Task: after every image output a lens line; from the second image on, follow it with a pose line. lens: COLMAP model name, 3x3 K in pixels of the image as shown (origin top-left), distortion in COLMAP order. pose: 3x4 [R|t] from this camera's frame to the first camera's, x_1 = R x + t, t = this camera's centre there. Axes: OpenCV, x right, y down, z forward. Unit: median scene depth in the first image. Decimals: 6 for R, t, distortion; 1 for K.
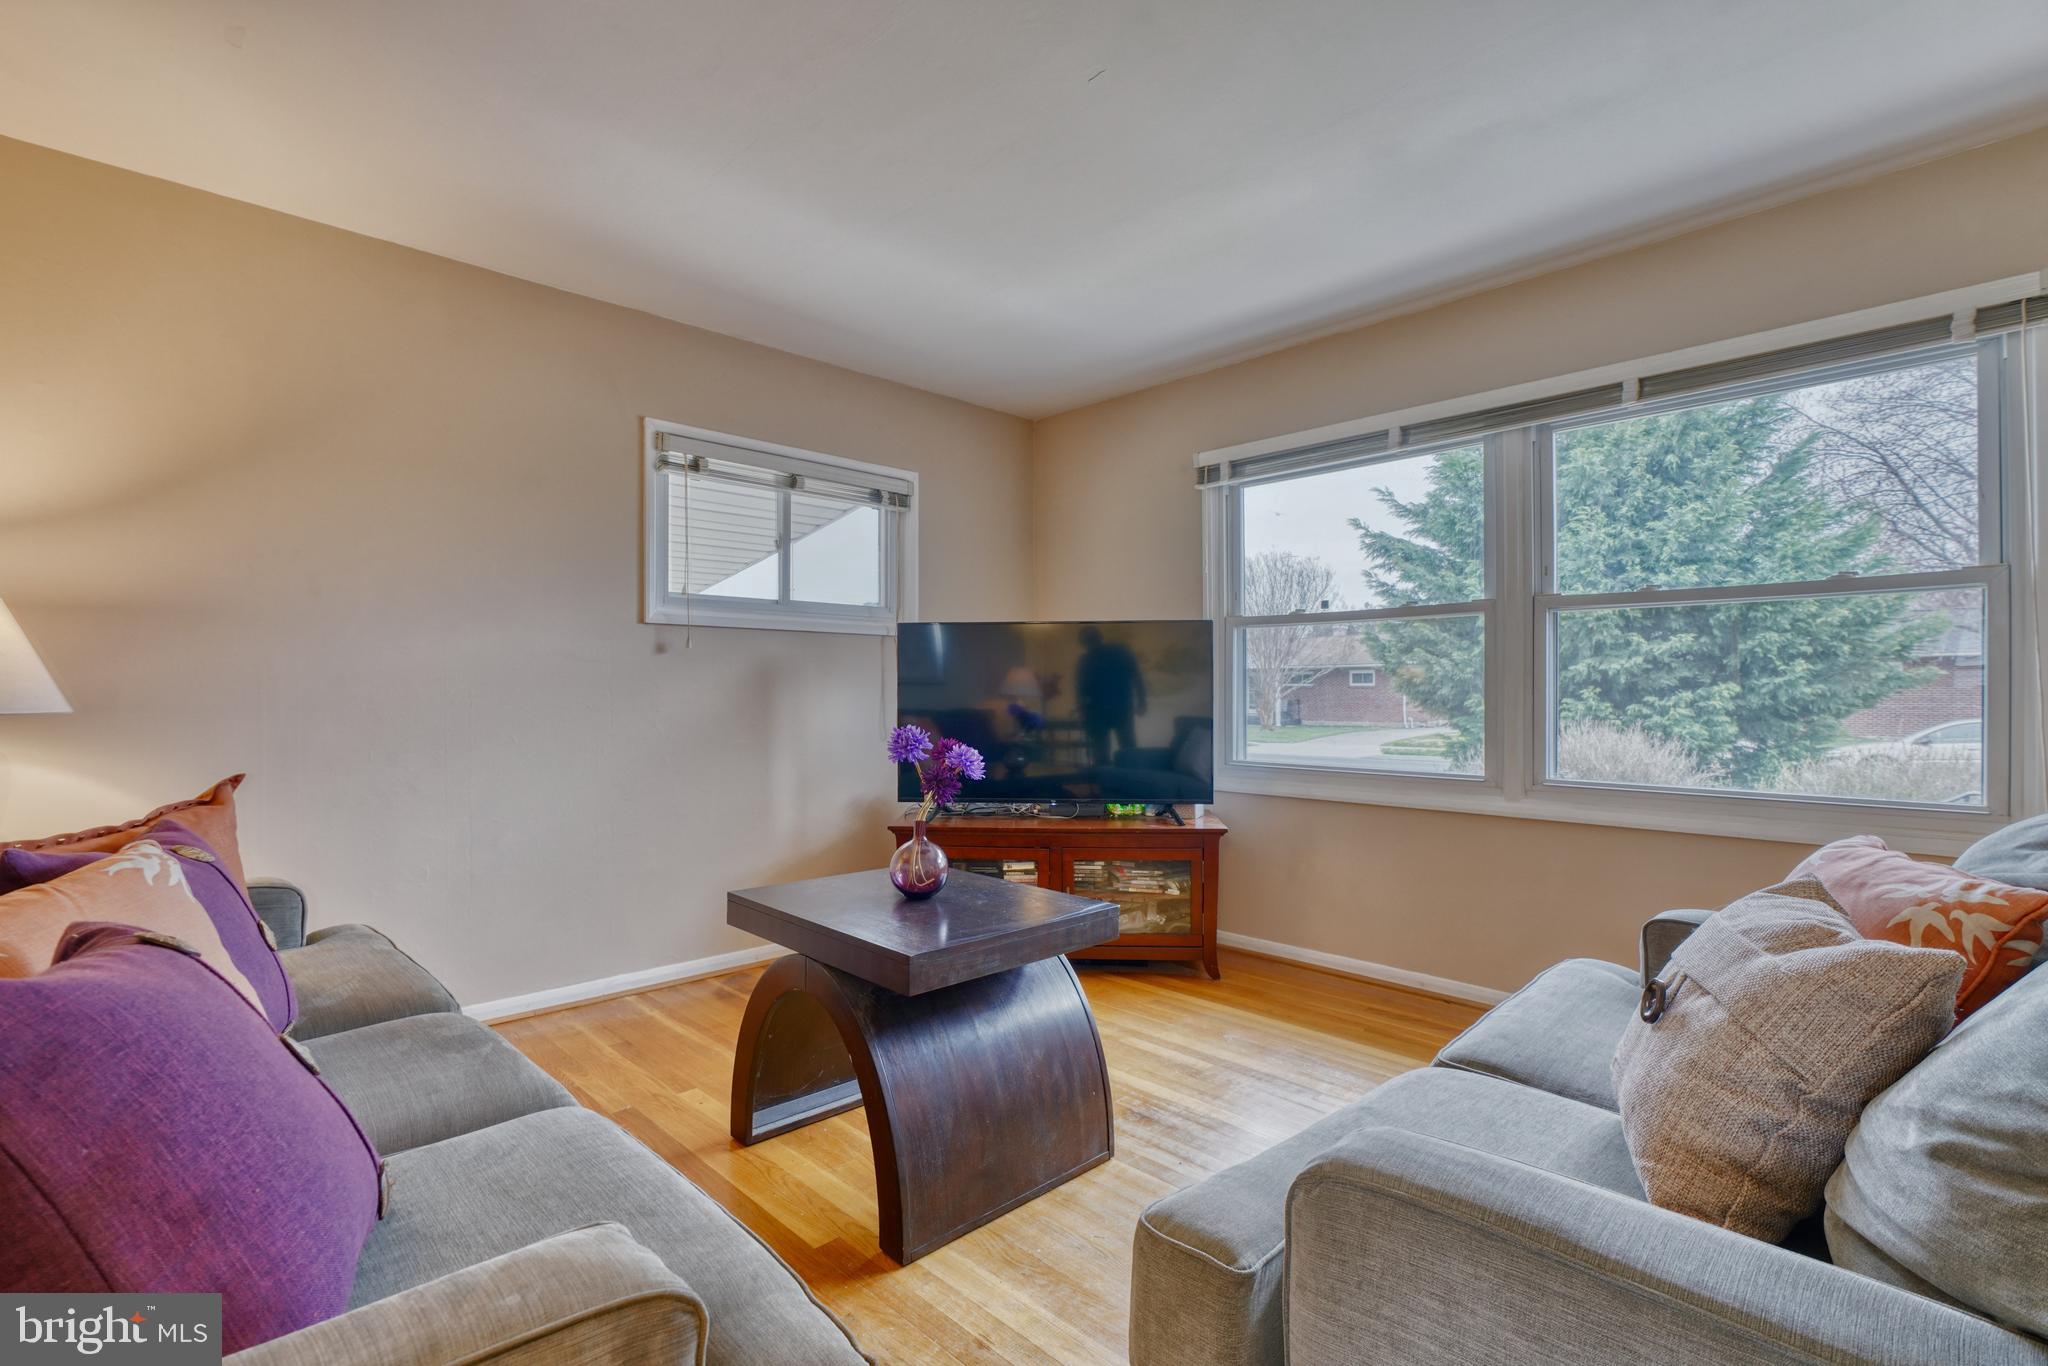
lens RADIAL K [[946.0, 0, 1027.4], [0, 946.0, 688.5], [0, 0, 1]] dist [-0.015651, 0.005964]
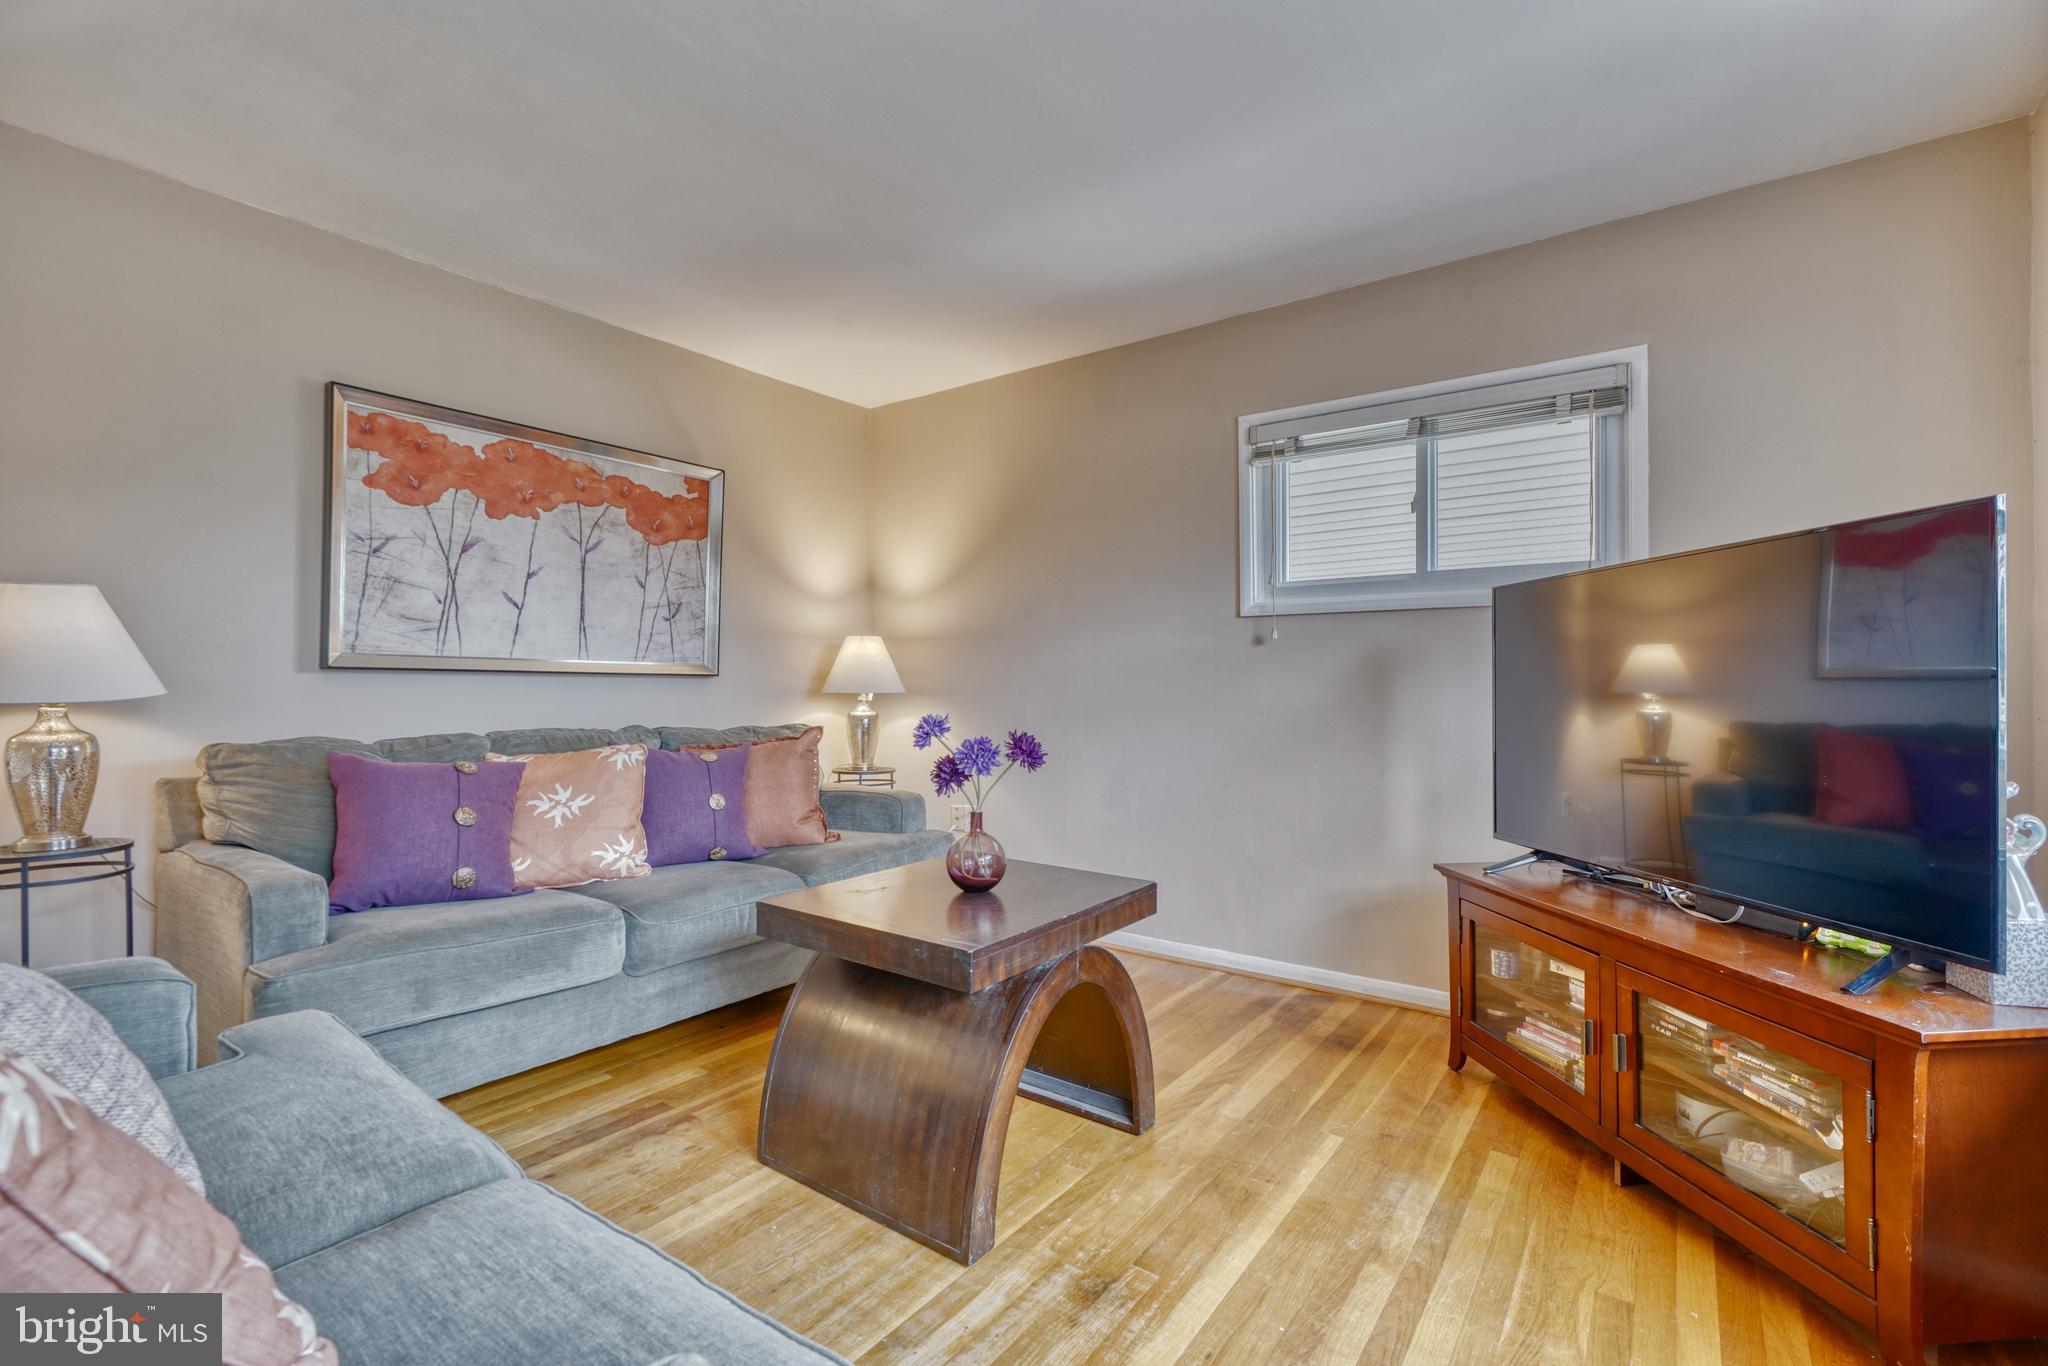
lens RADIAL K [[946.0, 0, 1022.5], [0, 946.0, 686.2], [0, 0, 1]] dist [-0.015651, 0.005964]
pose [[0.136917, -0.000524, -0.990582, 0.560725], [-0.001855, 0.999998, -0.000785, 0.007539], [0.990581, 0.001945, 0.136916, 0.598822]]
